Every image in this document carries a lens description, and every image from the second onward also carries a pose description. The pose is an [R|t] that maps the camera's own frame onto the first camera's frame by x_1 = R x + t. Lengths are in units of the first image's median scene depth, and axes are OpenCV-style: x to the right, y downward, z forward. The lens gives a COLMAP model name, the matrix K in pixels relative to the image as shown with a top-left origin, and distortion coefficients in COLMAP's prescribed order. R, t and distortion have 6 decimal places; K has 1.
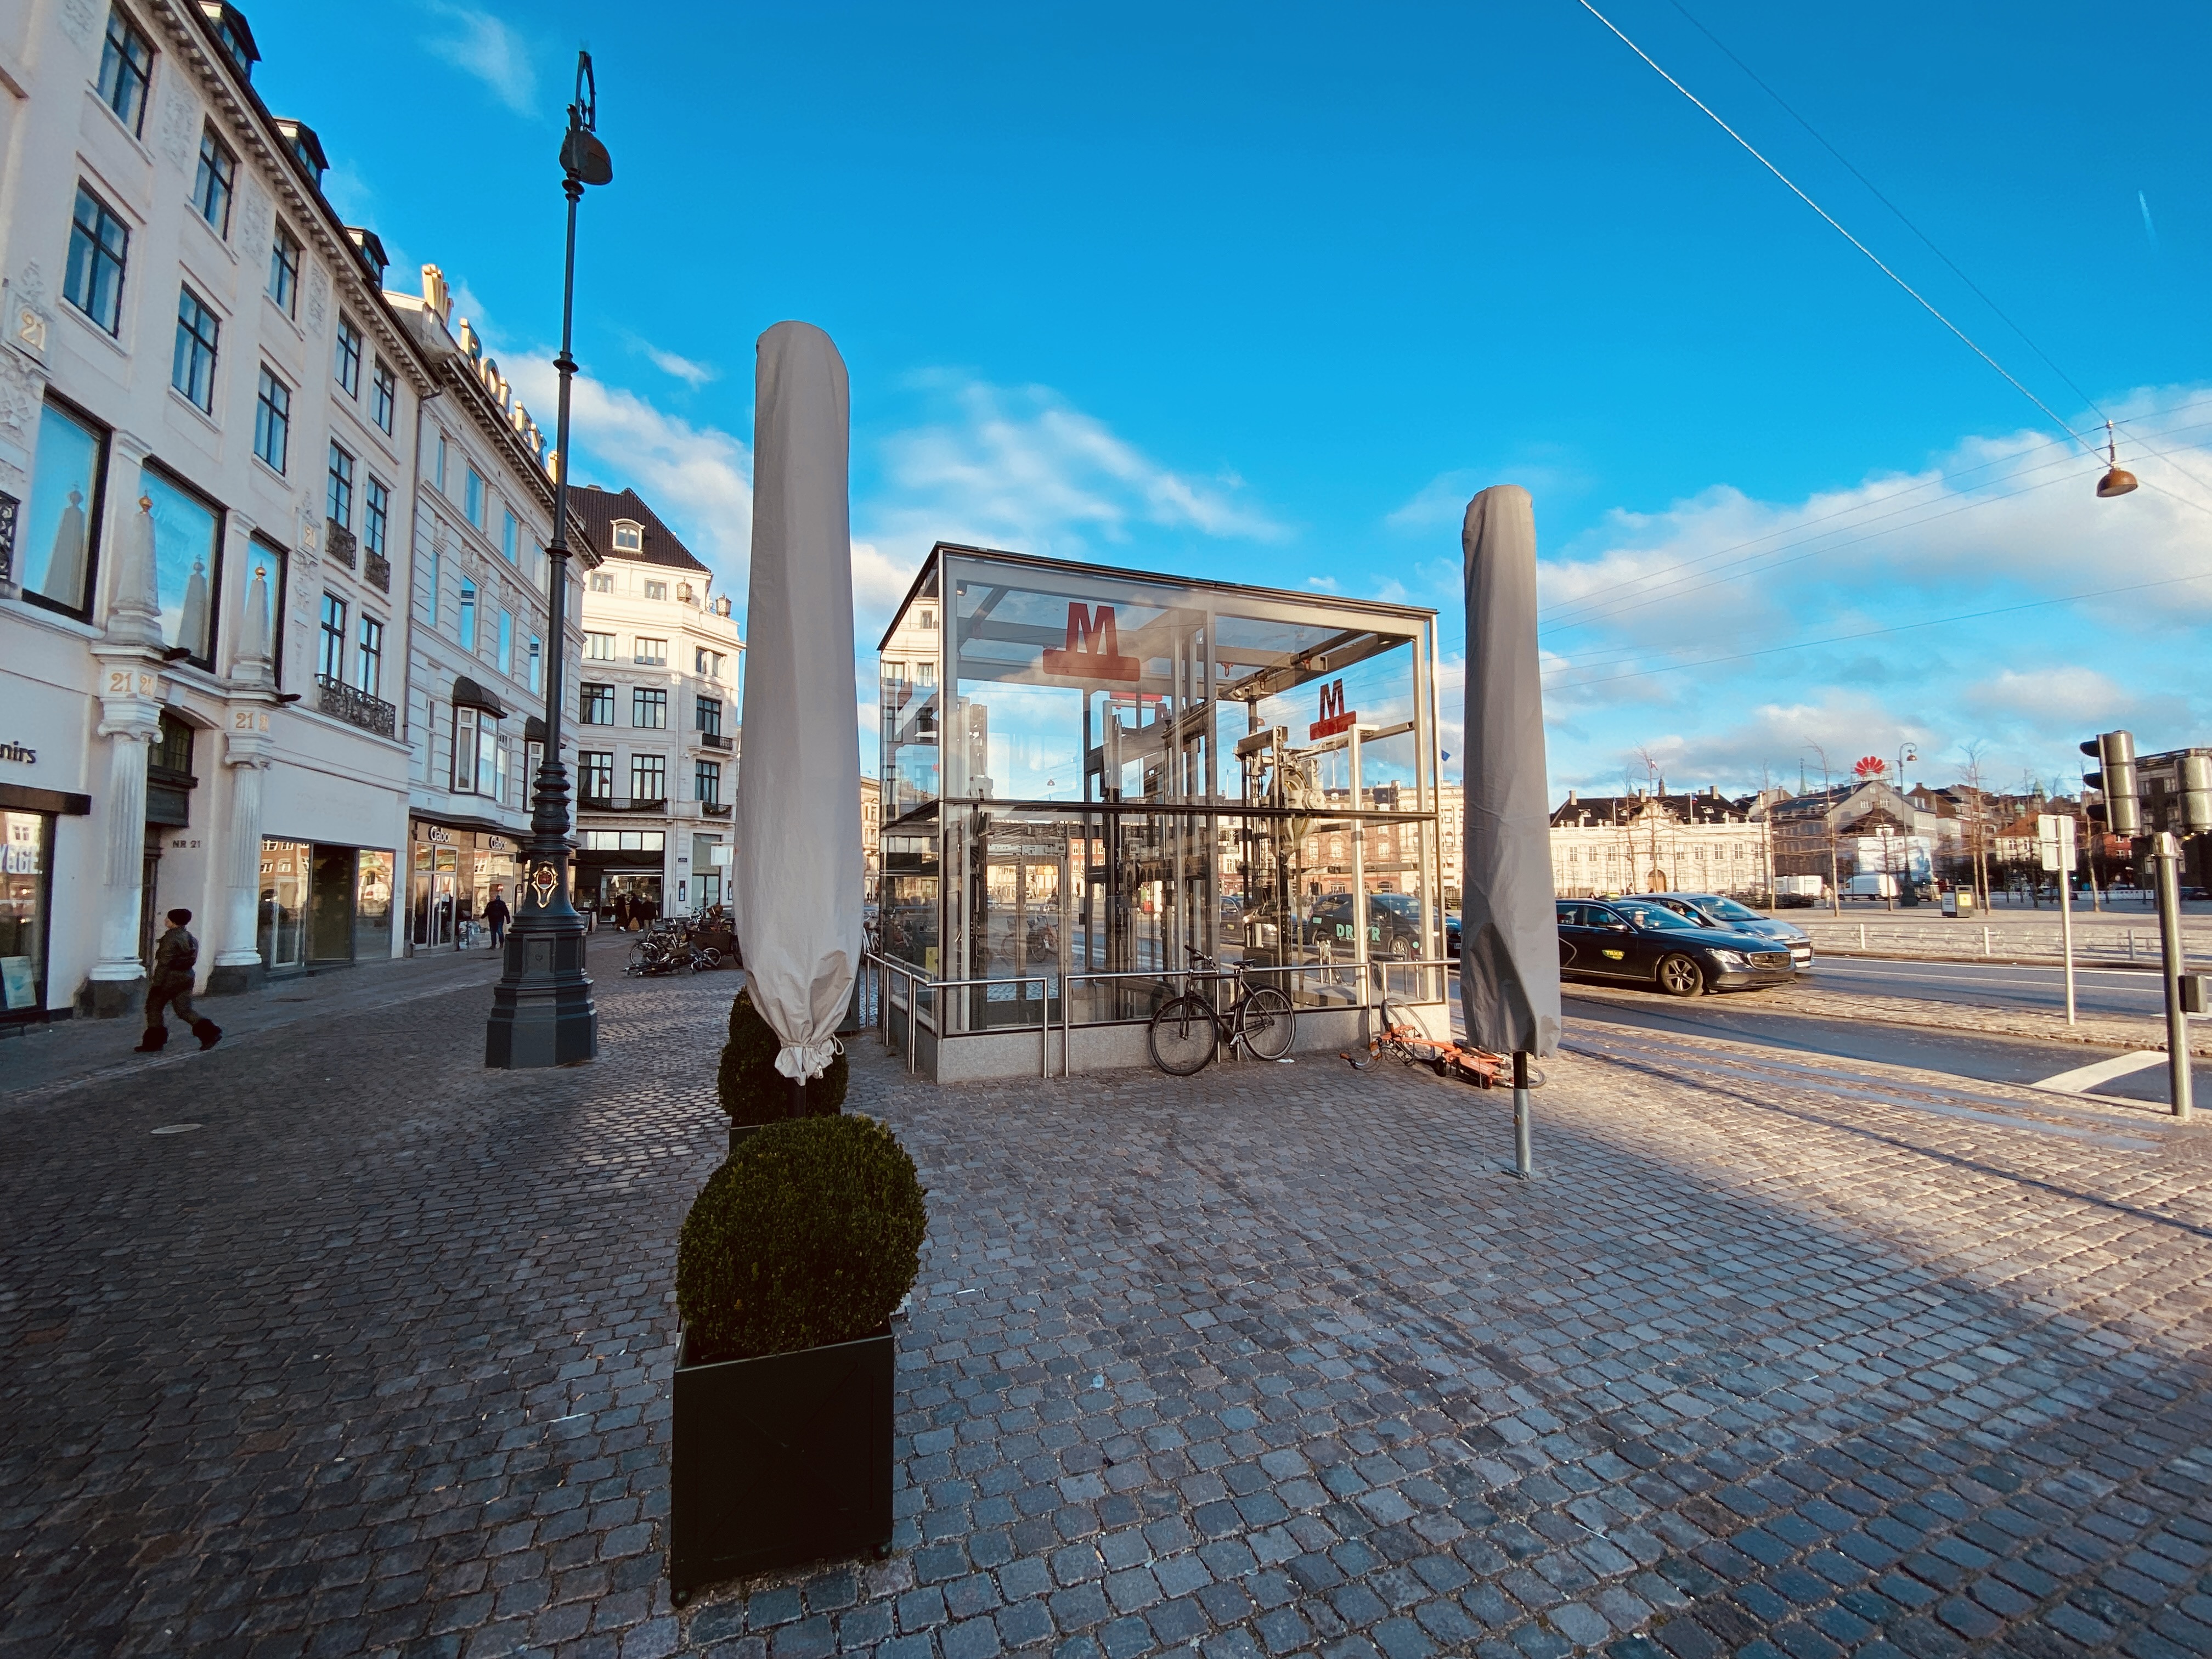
lens RADIAL K [[888.1, 0, 1106.4], [0, 888.1, 816.7], [0, 0, 1]] dist [0.000932, -0.002277]
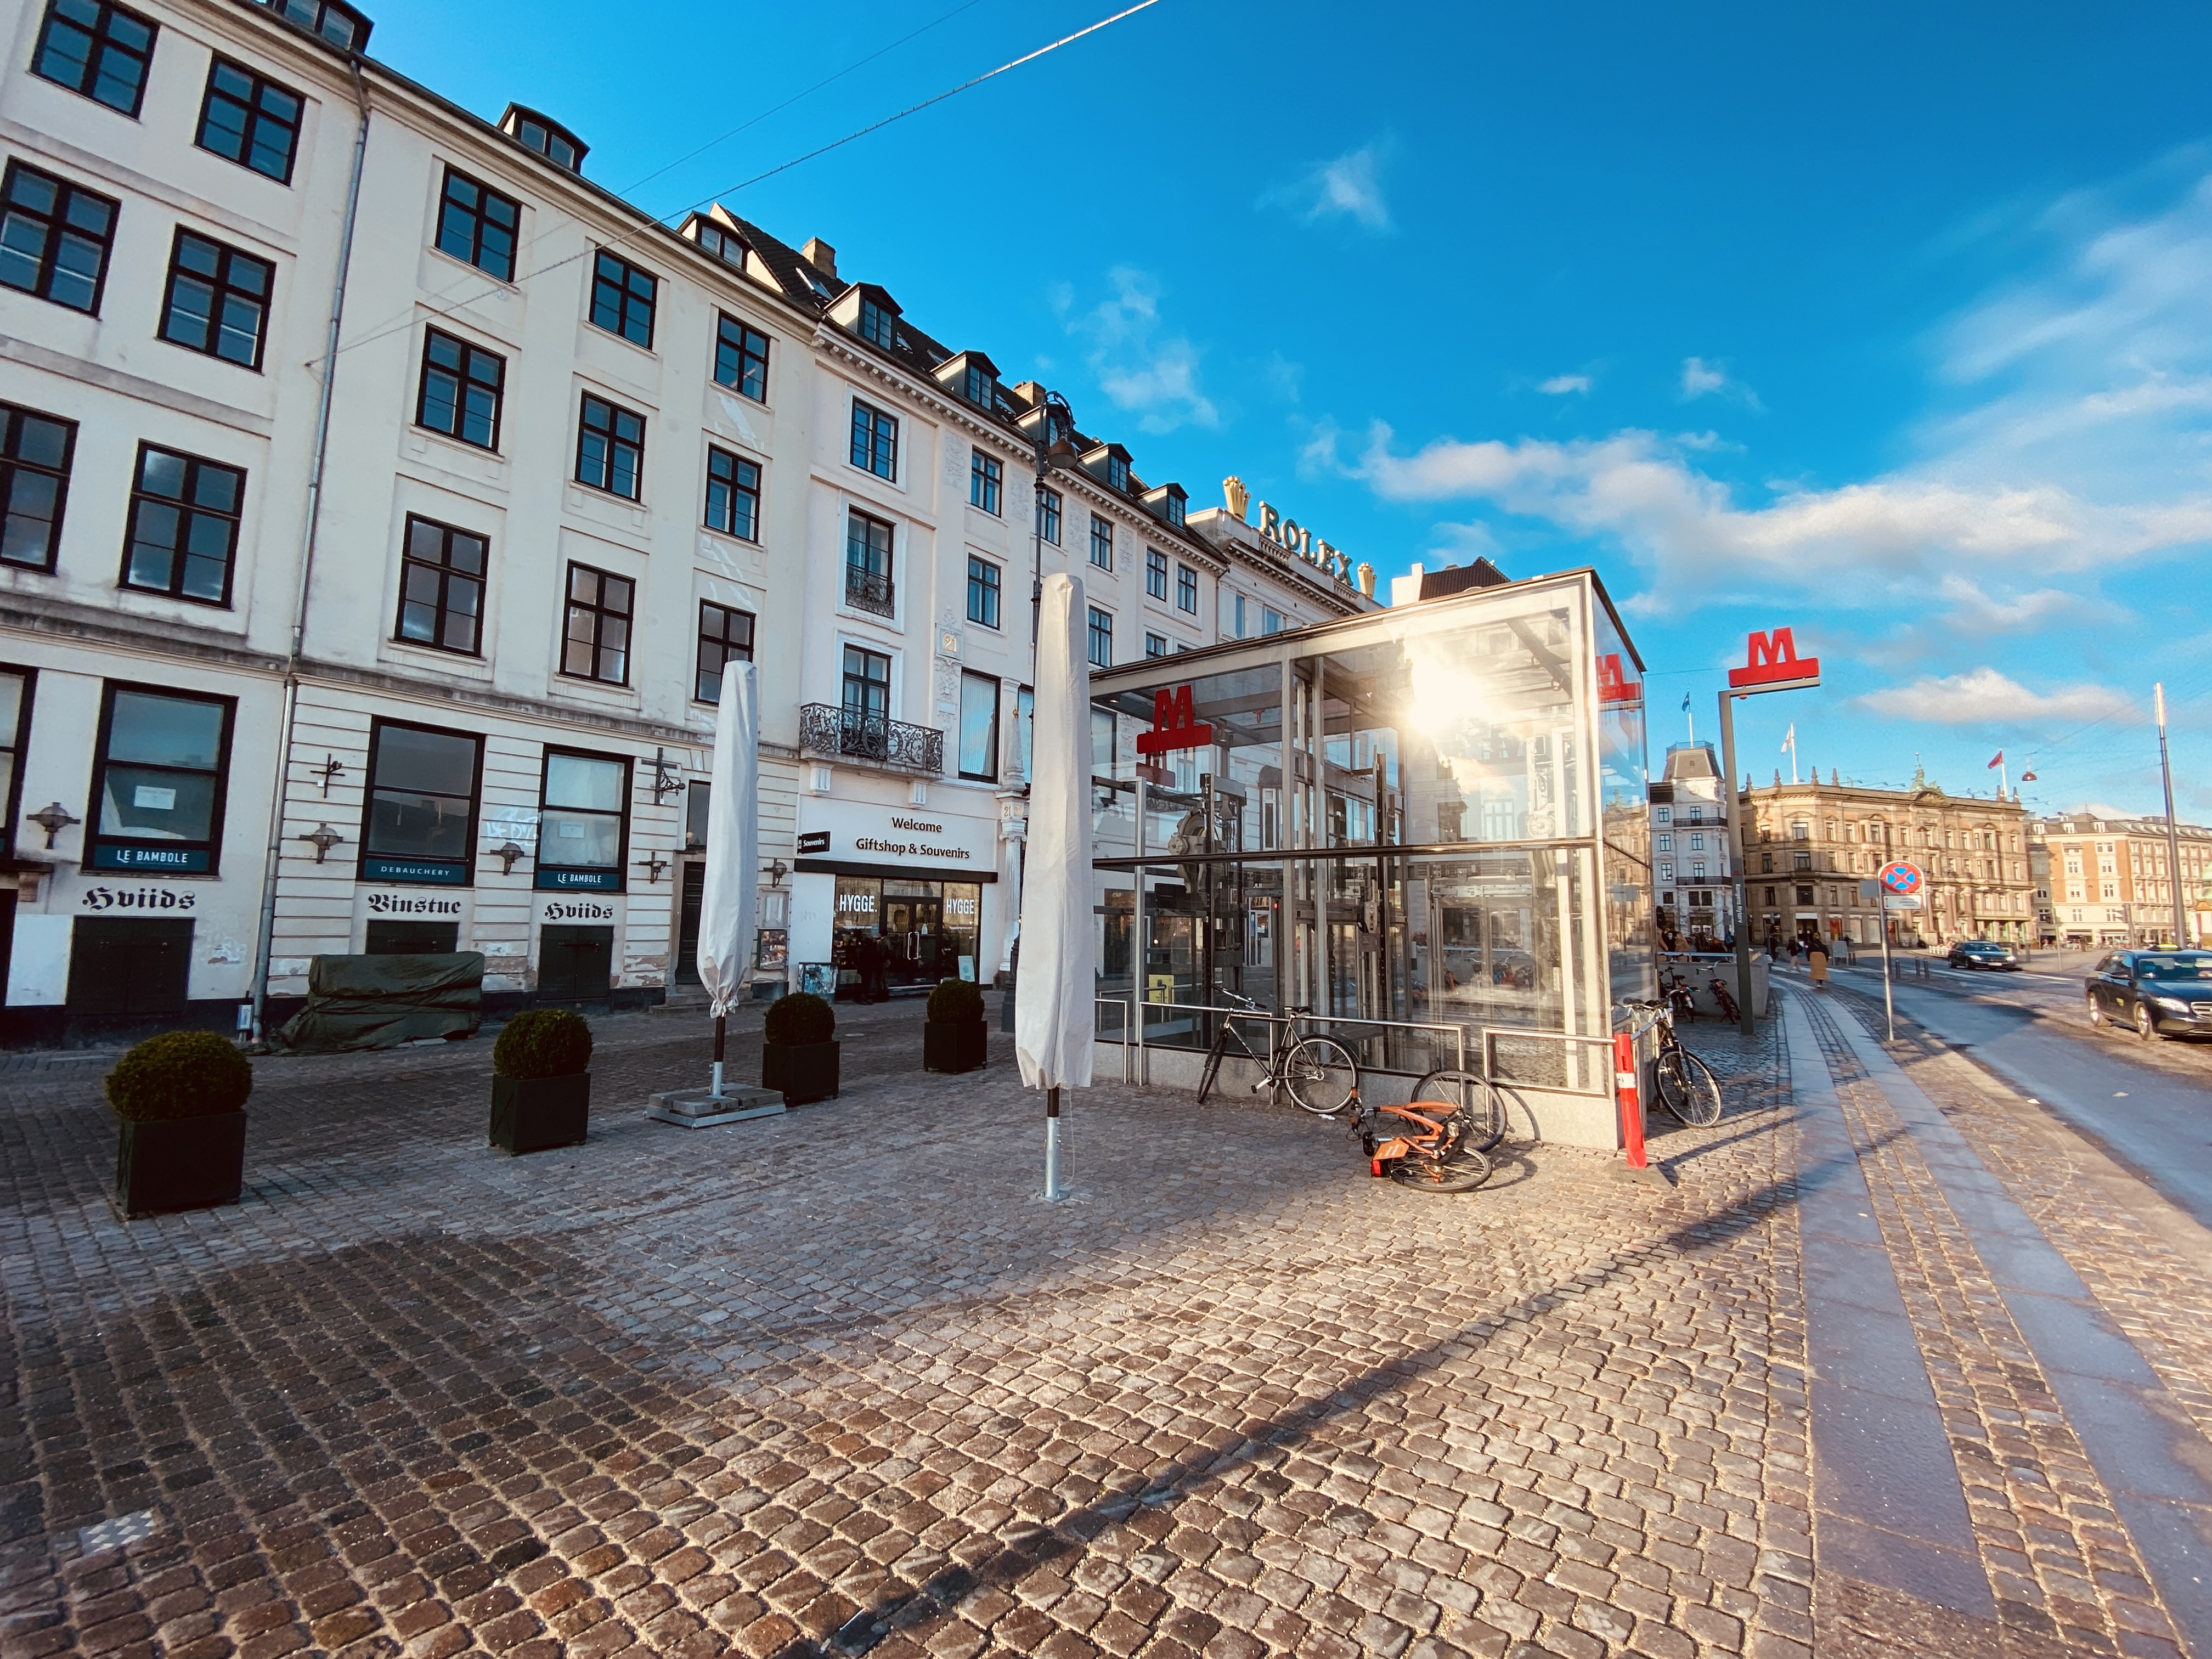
lens RADIAL K [[888.1, 0, 1106.1], [0, 888.1, 830.1], [0, 0, 1]] dist [0.000932, -0.002277]
pose [[0.521593, -0.081007, -0.849340, 1.638183], [0.056658, 0.996574, -0.060254, 0.035569], [0.851311, -0.016694, 0.524396, 0.573383]]
